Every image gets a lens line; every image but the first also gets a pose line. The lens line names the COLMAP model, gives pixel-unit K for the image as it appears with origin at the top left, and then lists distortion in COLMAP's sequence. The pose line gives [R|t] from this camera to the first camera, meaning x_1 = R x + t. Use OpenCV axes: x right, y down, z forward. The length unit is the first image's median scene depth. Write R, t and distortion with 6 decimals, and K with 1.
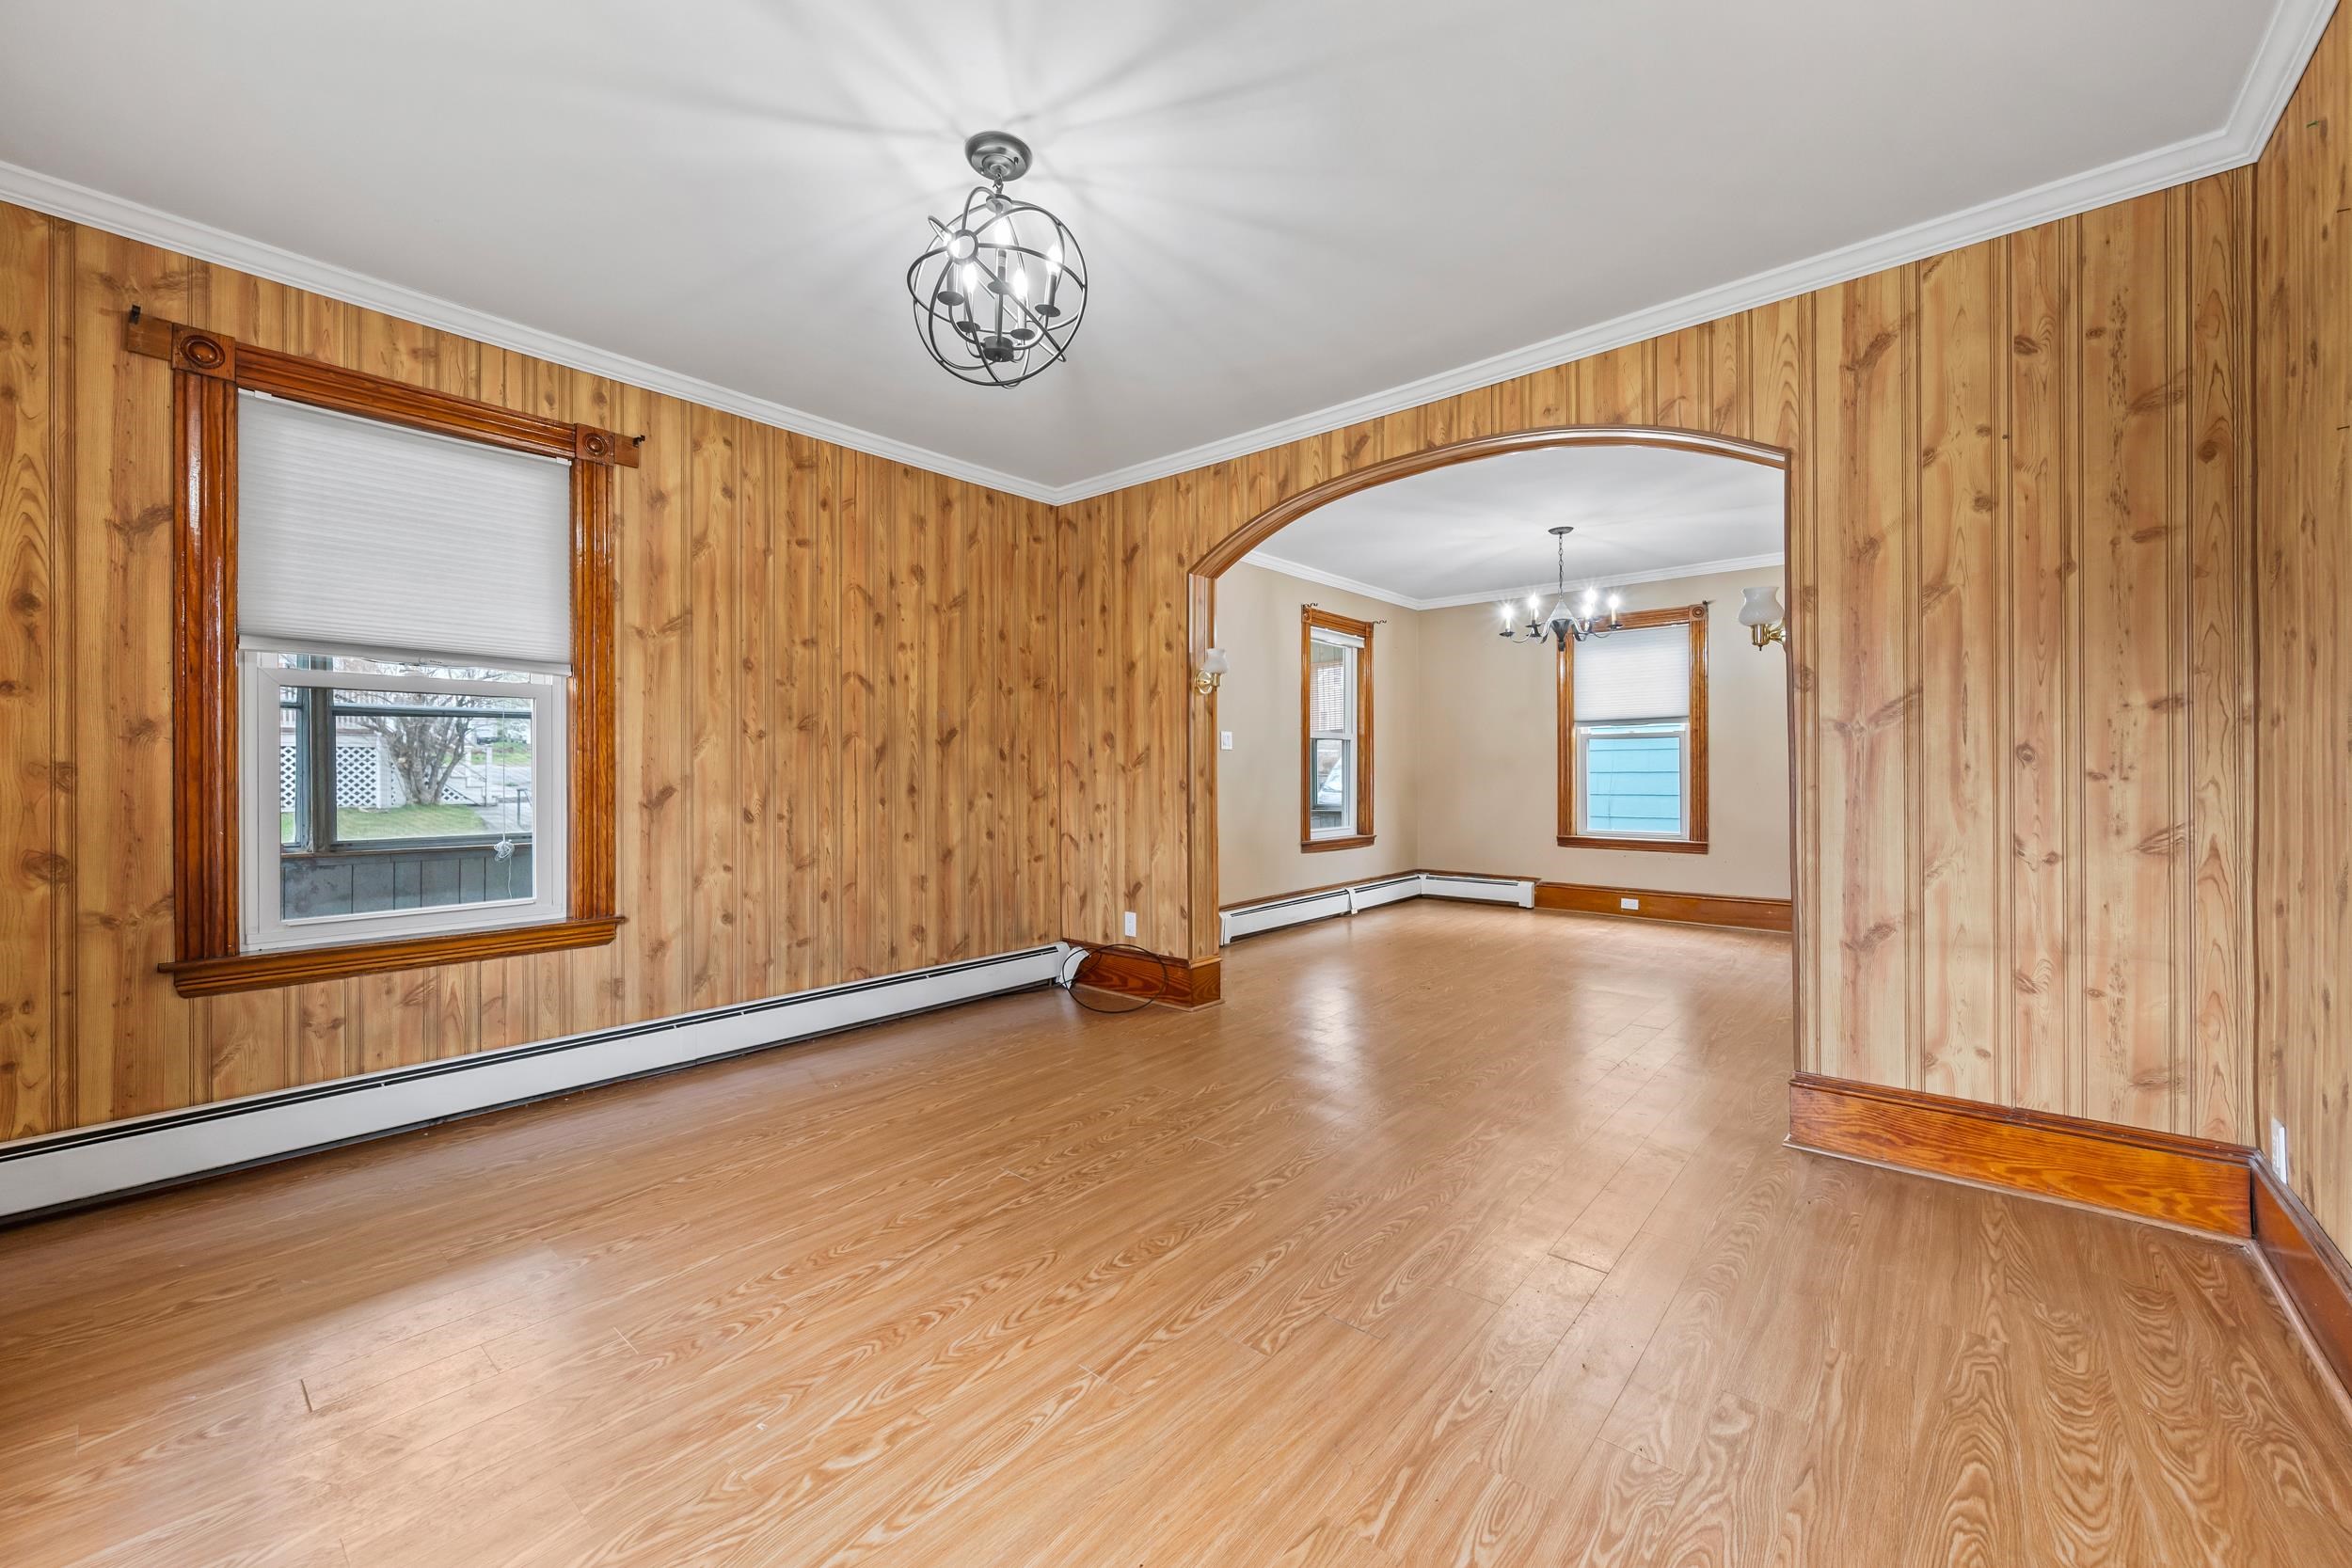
lens RADIAL K [[943.5, 0, 1179.5], [0, 943.5, 769.0], [0, 0, 1]] dist [-0.001148, -0.000199]
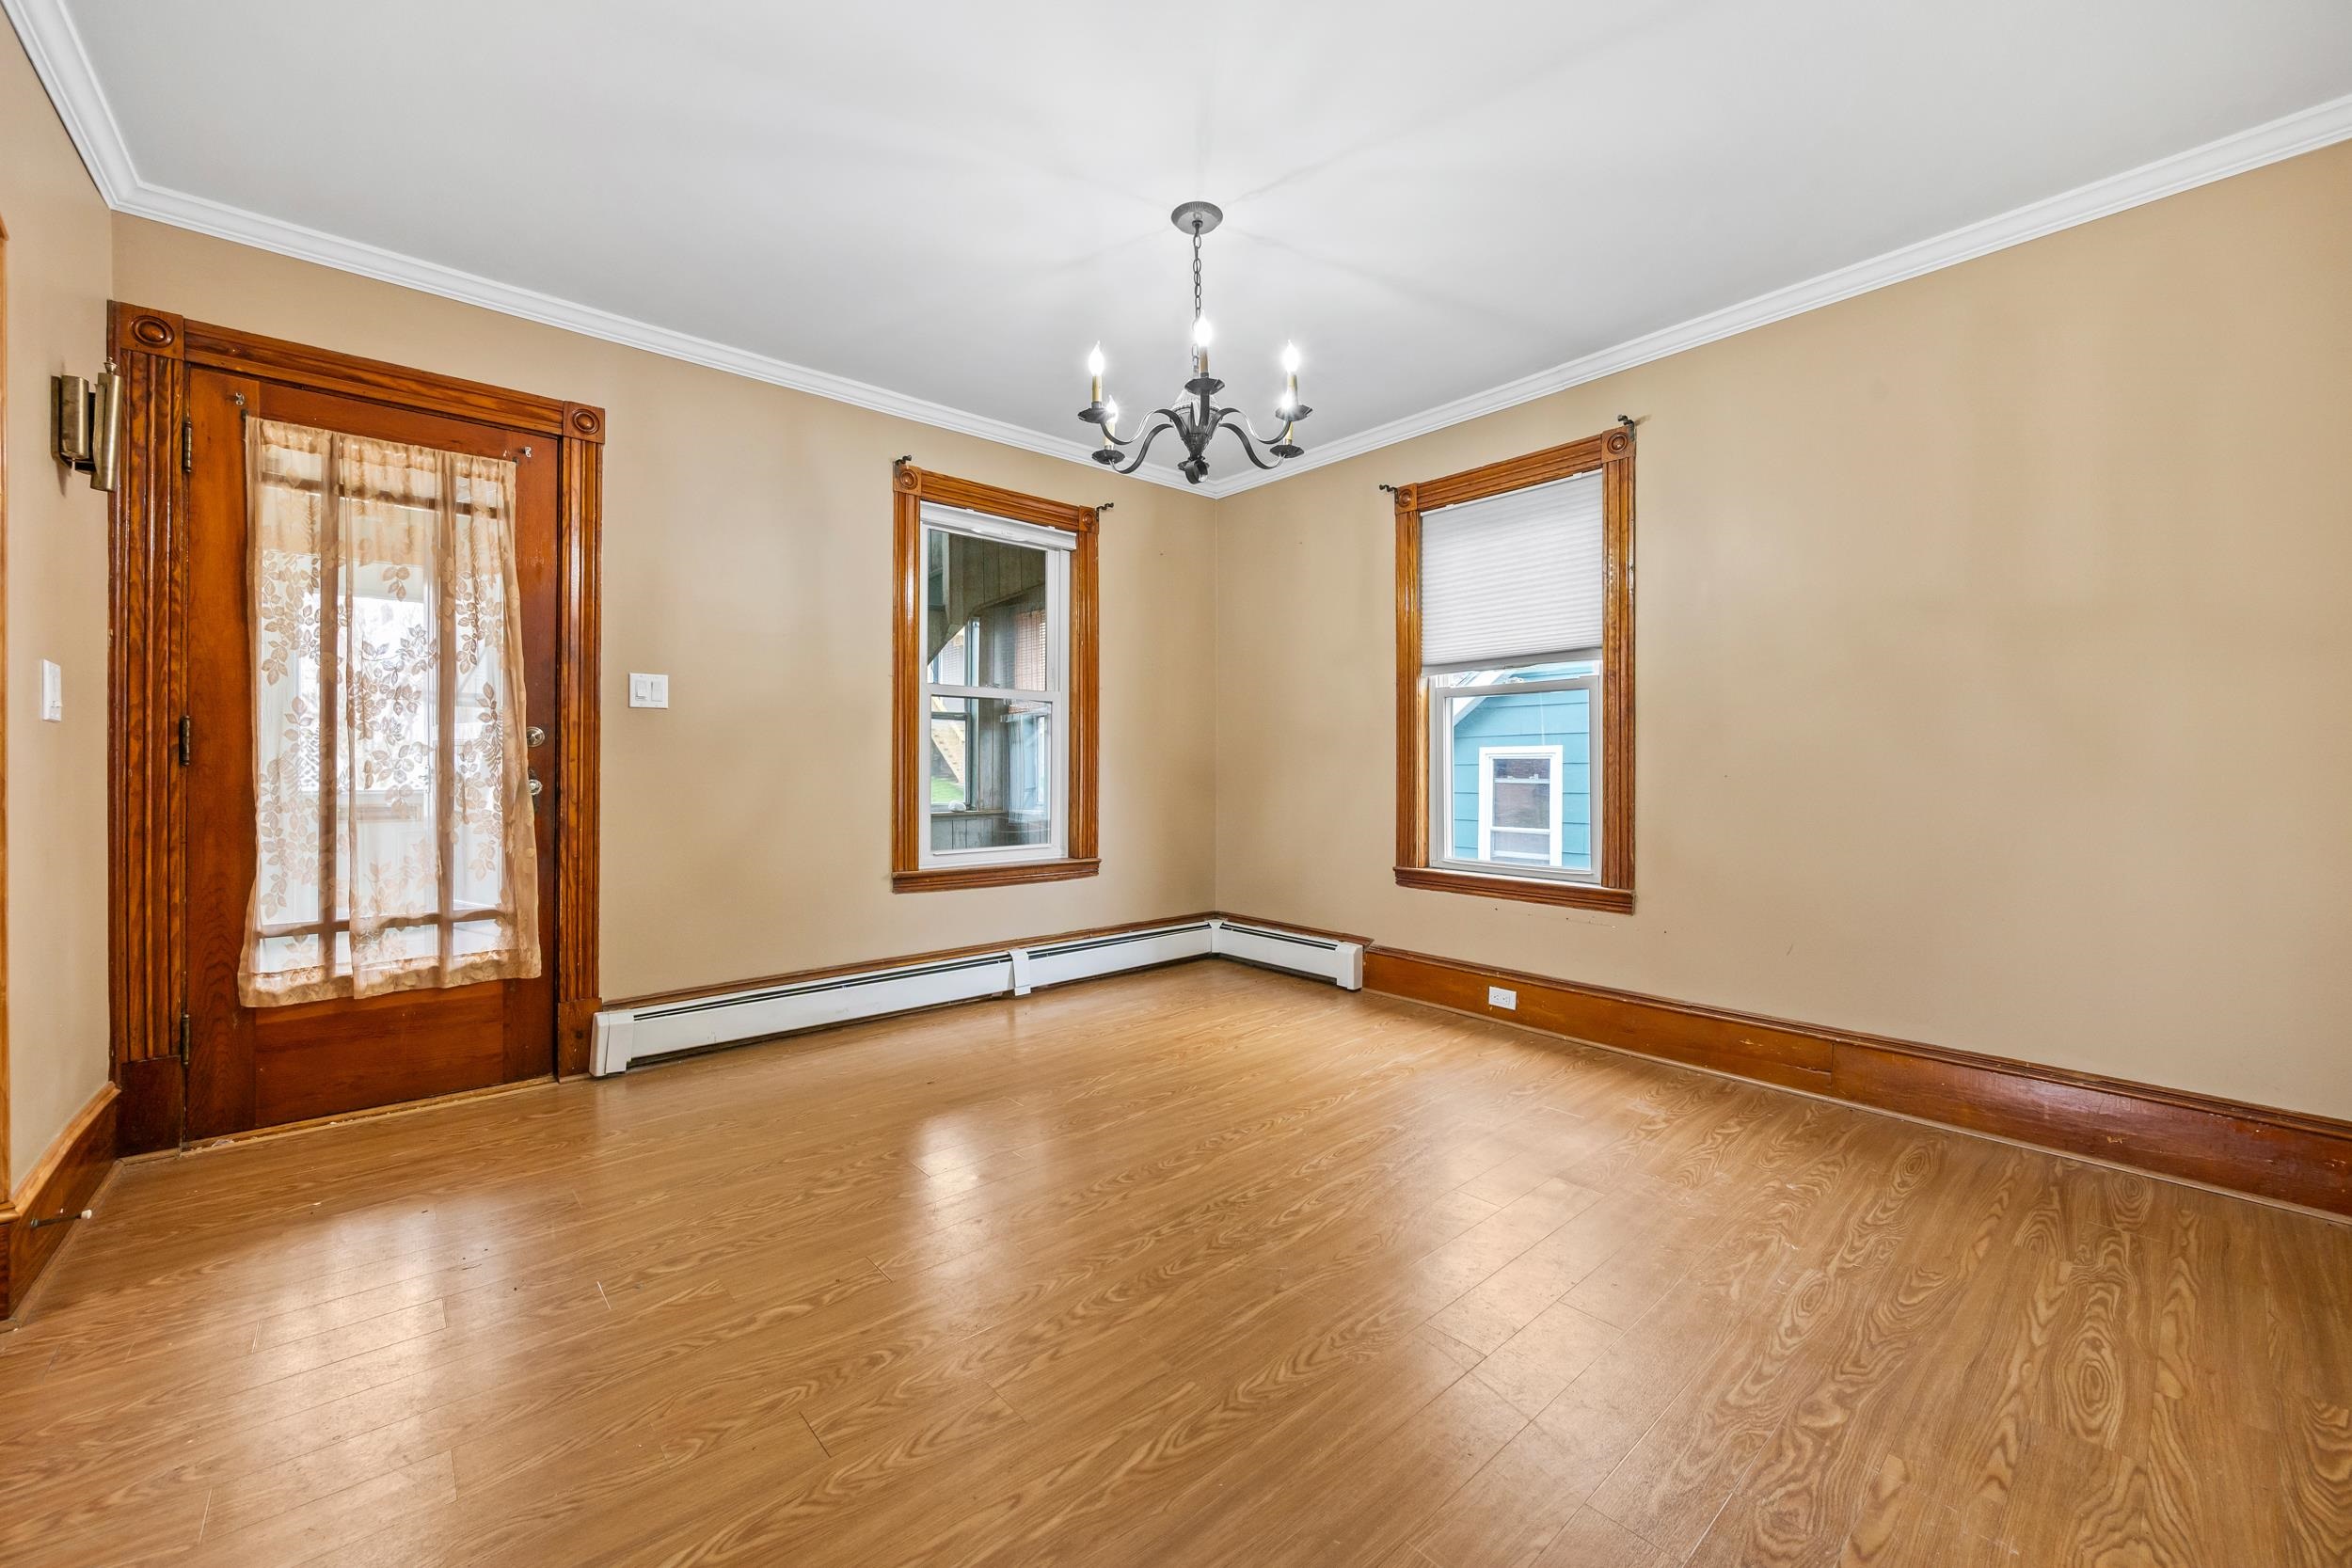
lens RADIAL K [[927.8, 0, 1194.2], [0, 927.8, 751.9], [0, 0, 1]] dist [-0.001661, -0.000161]
pose [[0.990304, 0.001473, -0.138909, 0.786839], [-0.003131, 0.999926, -0.011713, 0.018560], [0.138881, 0.012035, 0.990236, 0.939172]]
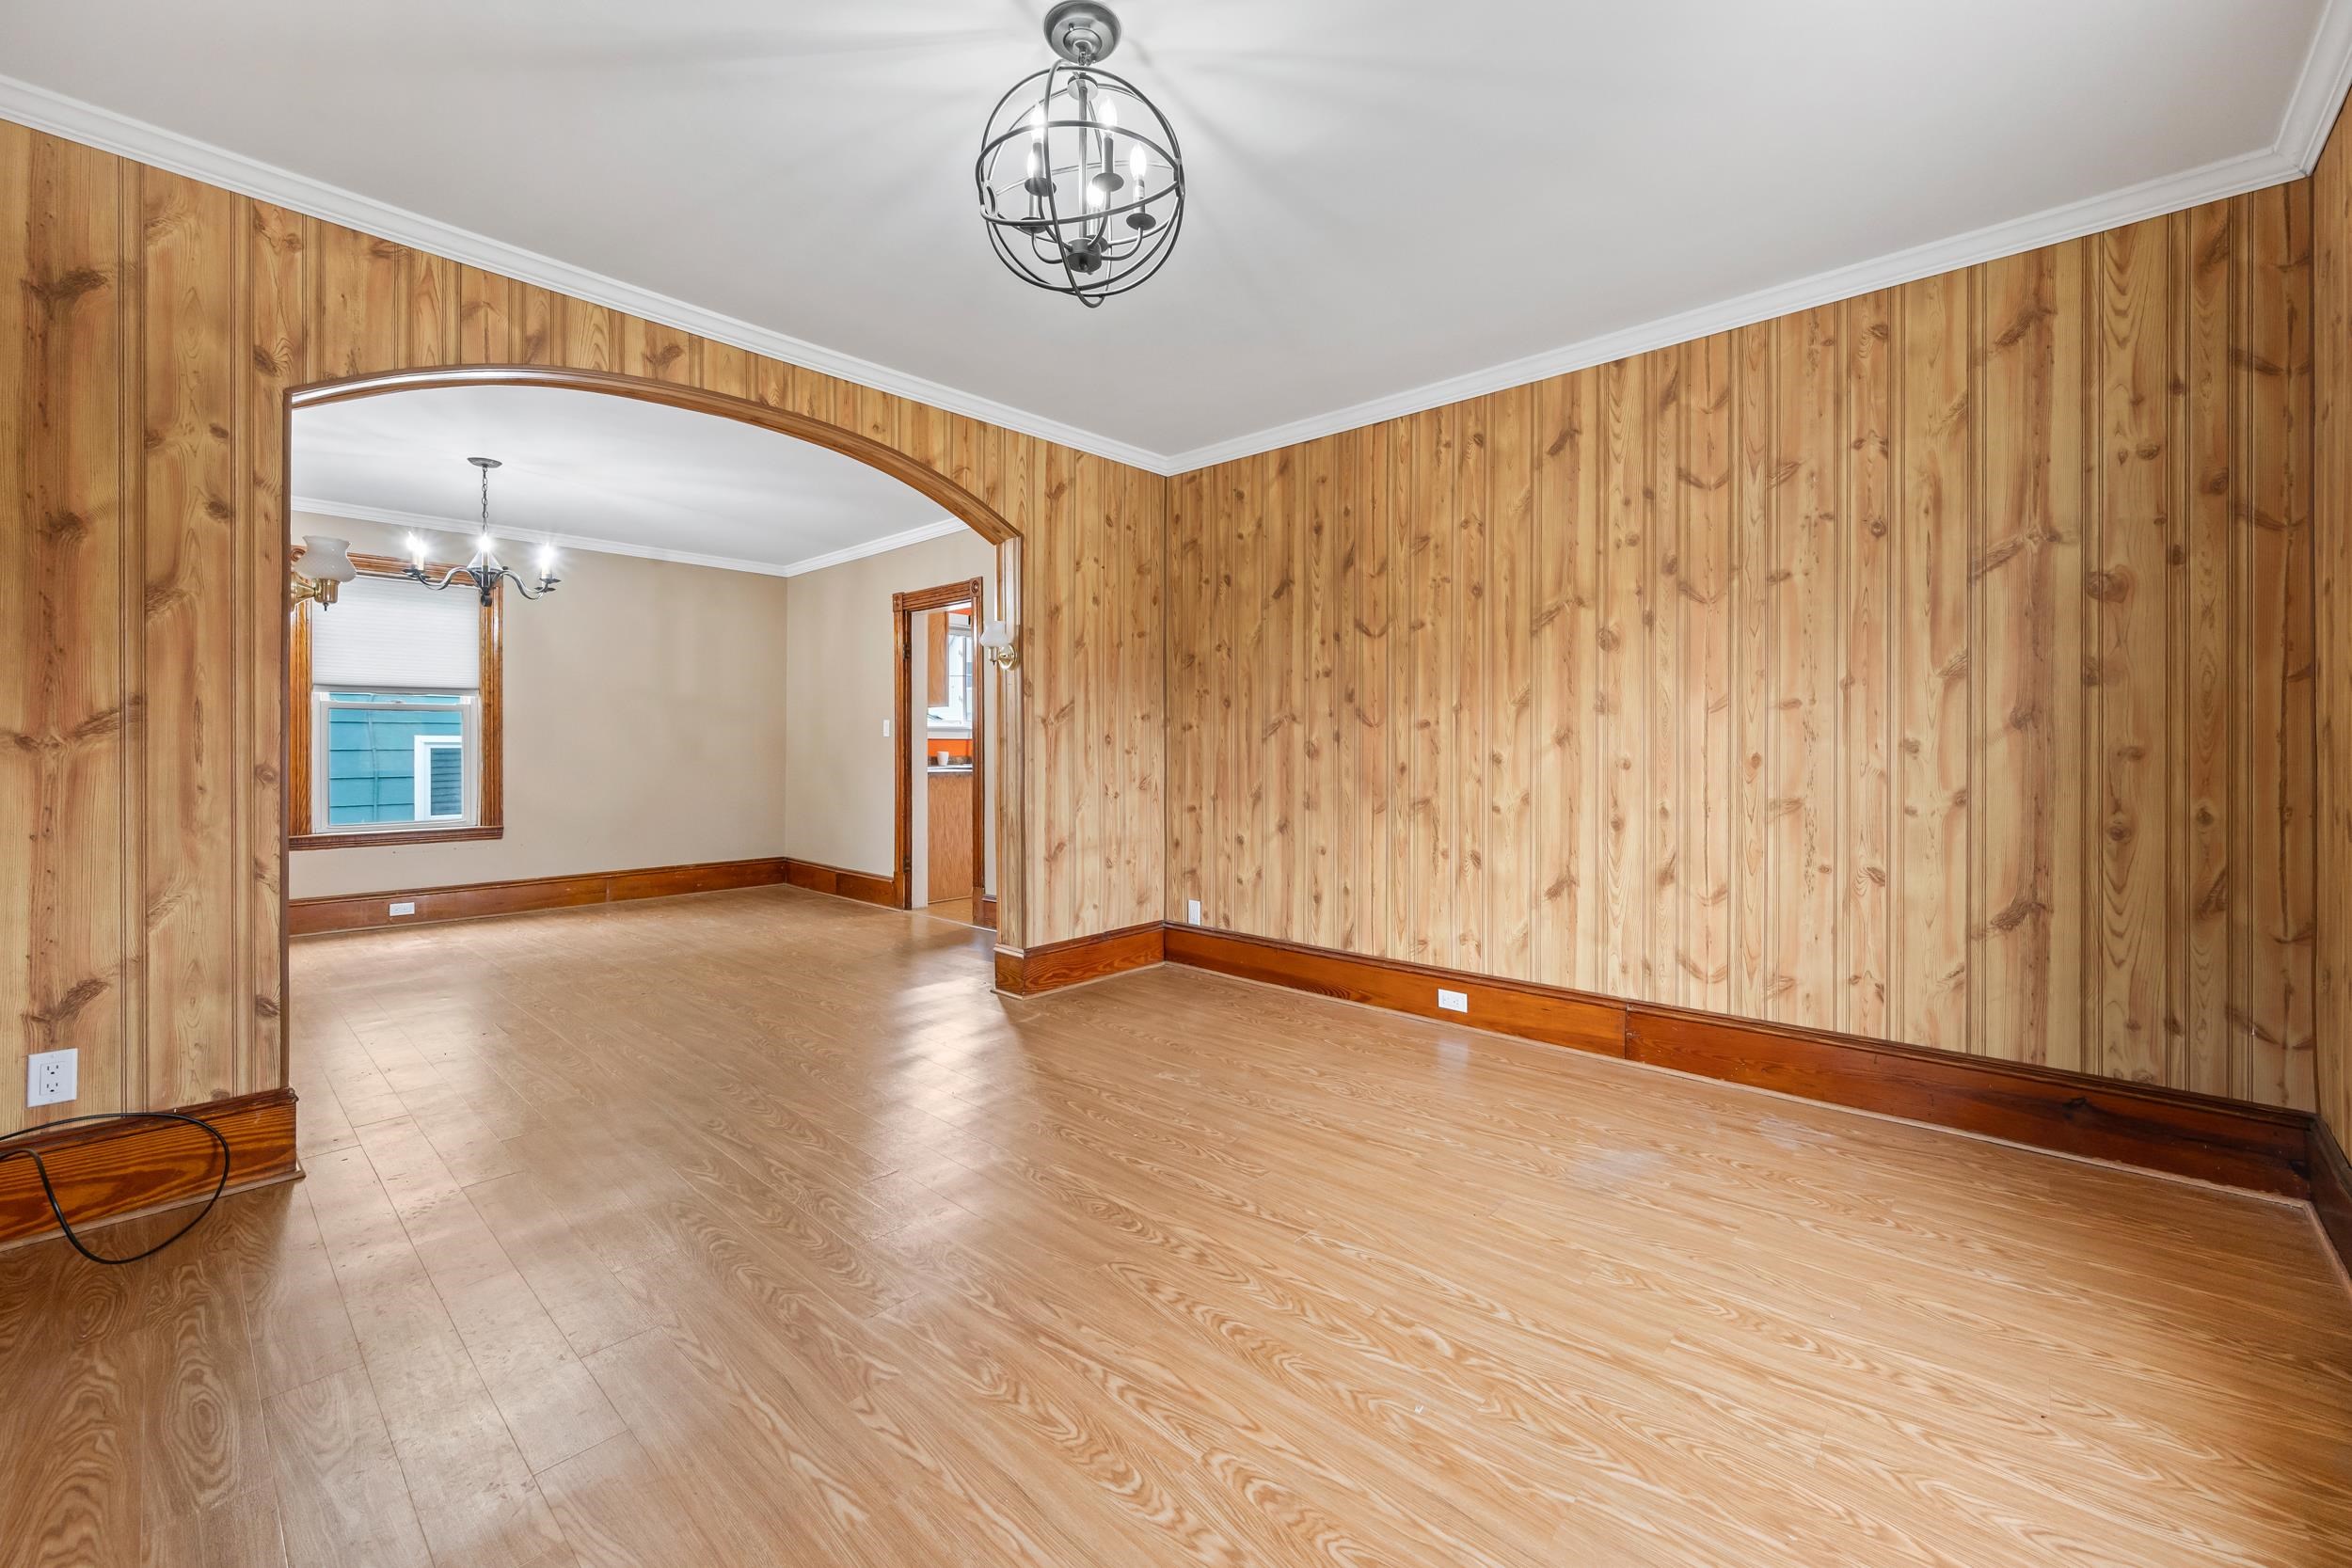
lens RADIAL K [[927.8, 0, 1194.2], [0, 927.8, 751.9], [0, 0, 1]] dist [-0.001661, -0.000161]
pose [[0.013209, -0.001234, 0.999912, -0.698617], [-0.002786, 0.999995, 0.001271, 0.002808], [-0.999909, -0.002803, 0.013206, 0.602747]]
